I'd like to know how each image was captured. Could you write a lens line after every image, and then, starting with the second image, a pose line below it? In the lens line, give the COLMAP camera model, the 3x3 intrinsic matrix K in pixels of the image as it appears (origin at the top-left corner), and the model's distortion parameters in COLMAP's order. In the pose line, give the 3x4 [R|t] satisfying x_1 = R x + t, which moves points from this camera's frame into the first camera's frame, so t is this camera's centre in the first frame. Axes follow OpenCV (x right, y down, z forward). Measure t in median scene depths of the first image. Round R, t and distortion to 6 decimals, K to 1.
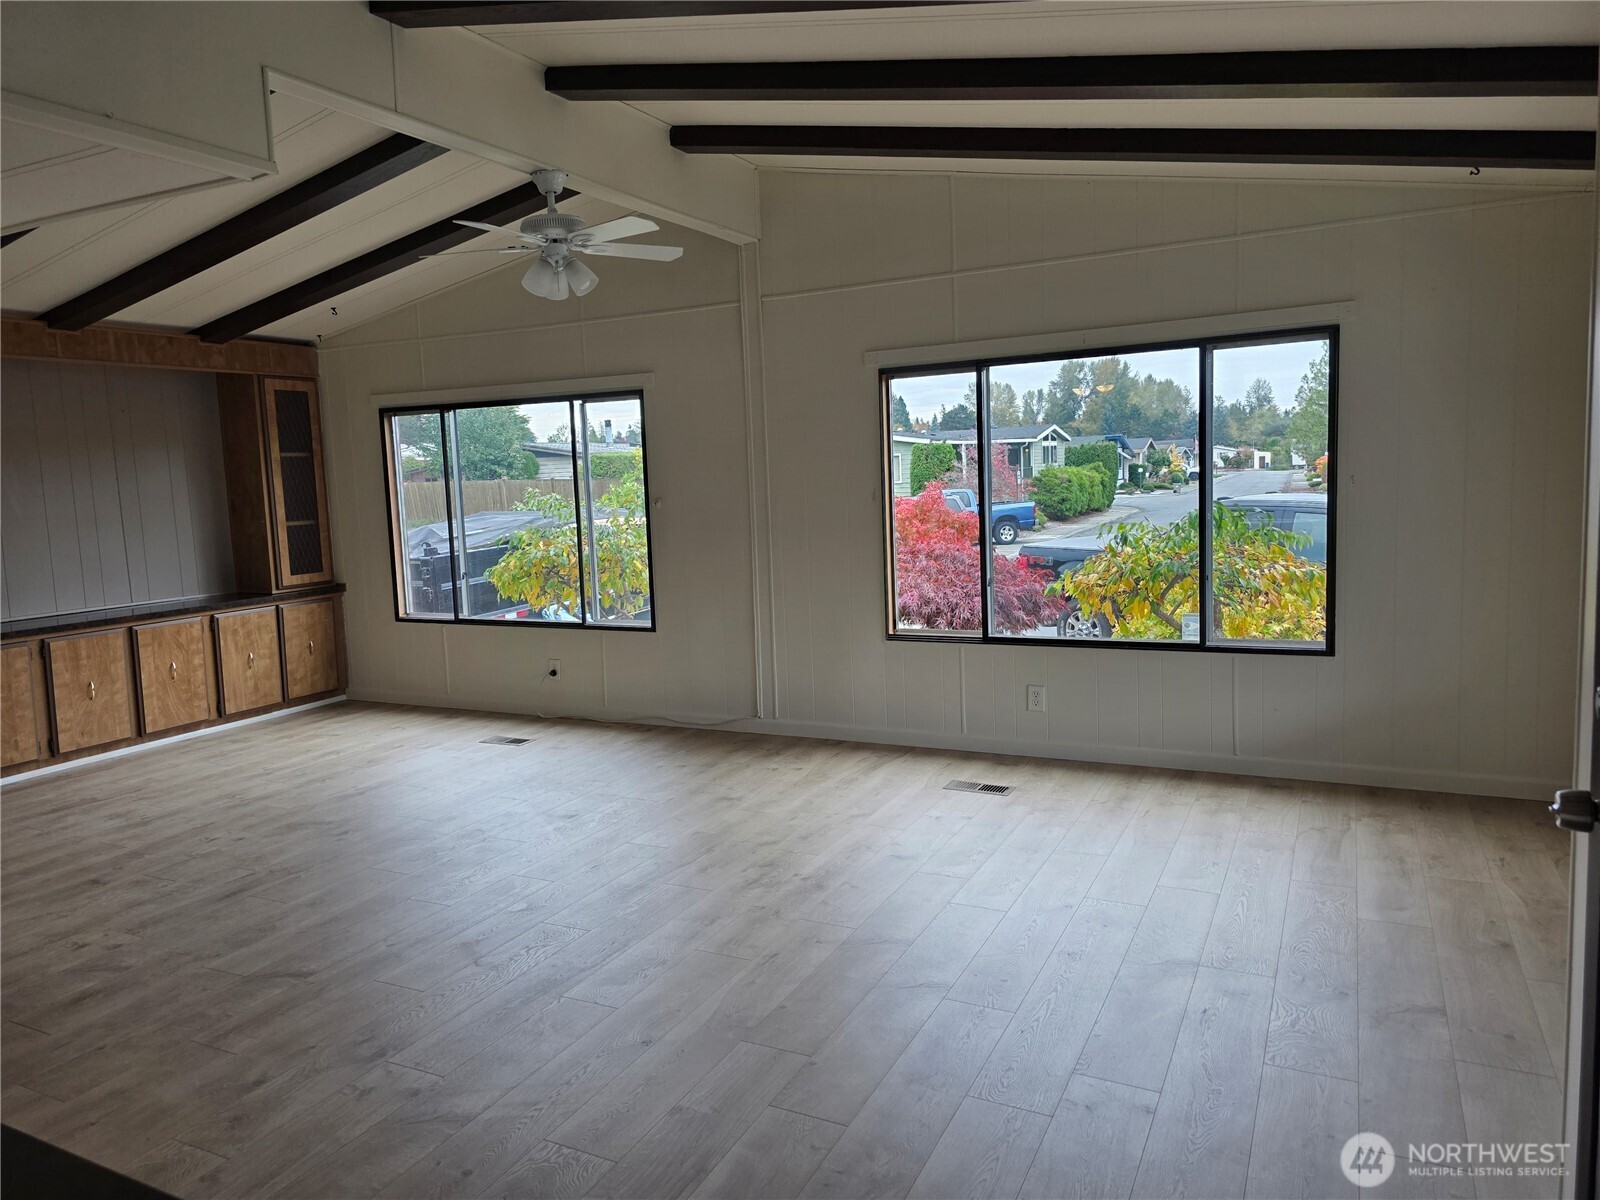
lens RADIAL K [[1061.9, 0, 805.0], [0, 1061.9, 574.6], [0, 0, 1]] dist [0.059075, -0.053556]
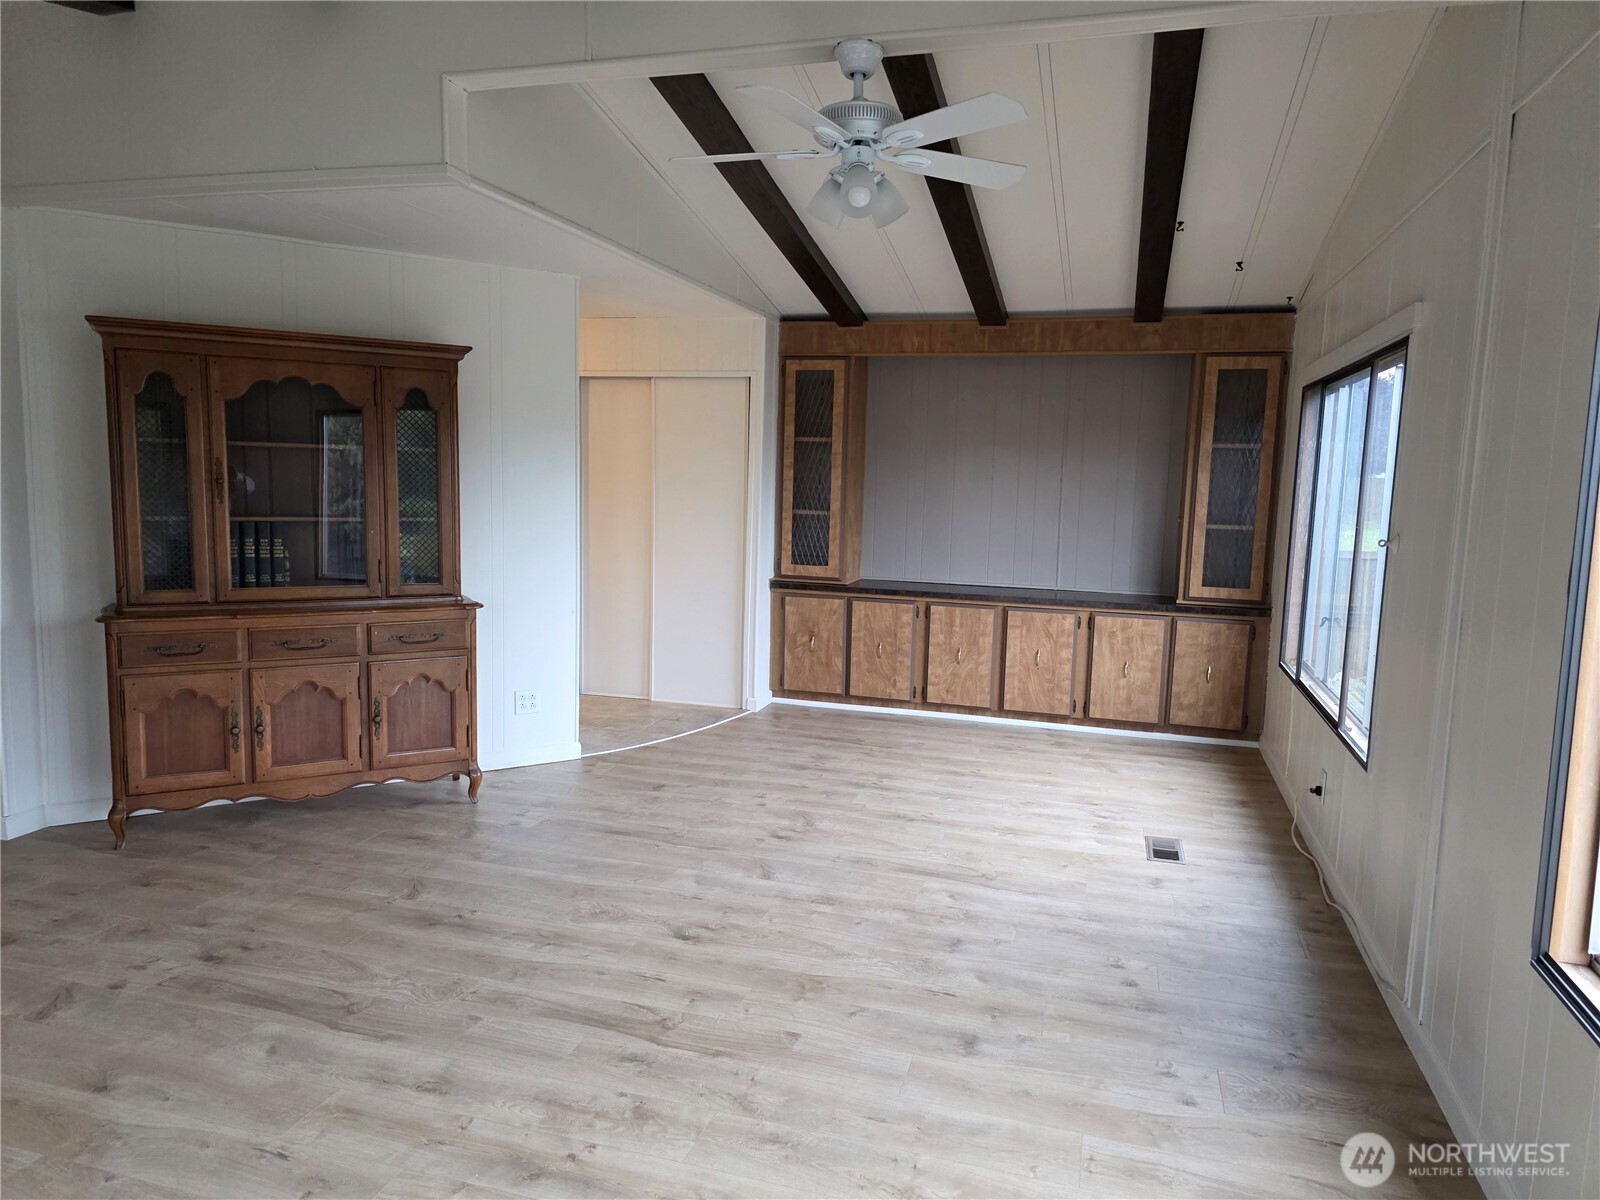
lens RADIAL K [[1061.9, 0, 814.2], [0, 1061.9, 609.3], [0, 0, 1]] dist [0.059075, -0.053556]
pose [[0.184986, 0.171285, -0.967699, 0.368183], [-0.129931, 0.980312, 0.148680, -0.084236], [0.974114, 0.098230, 0.203600, 0.640109]]
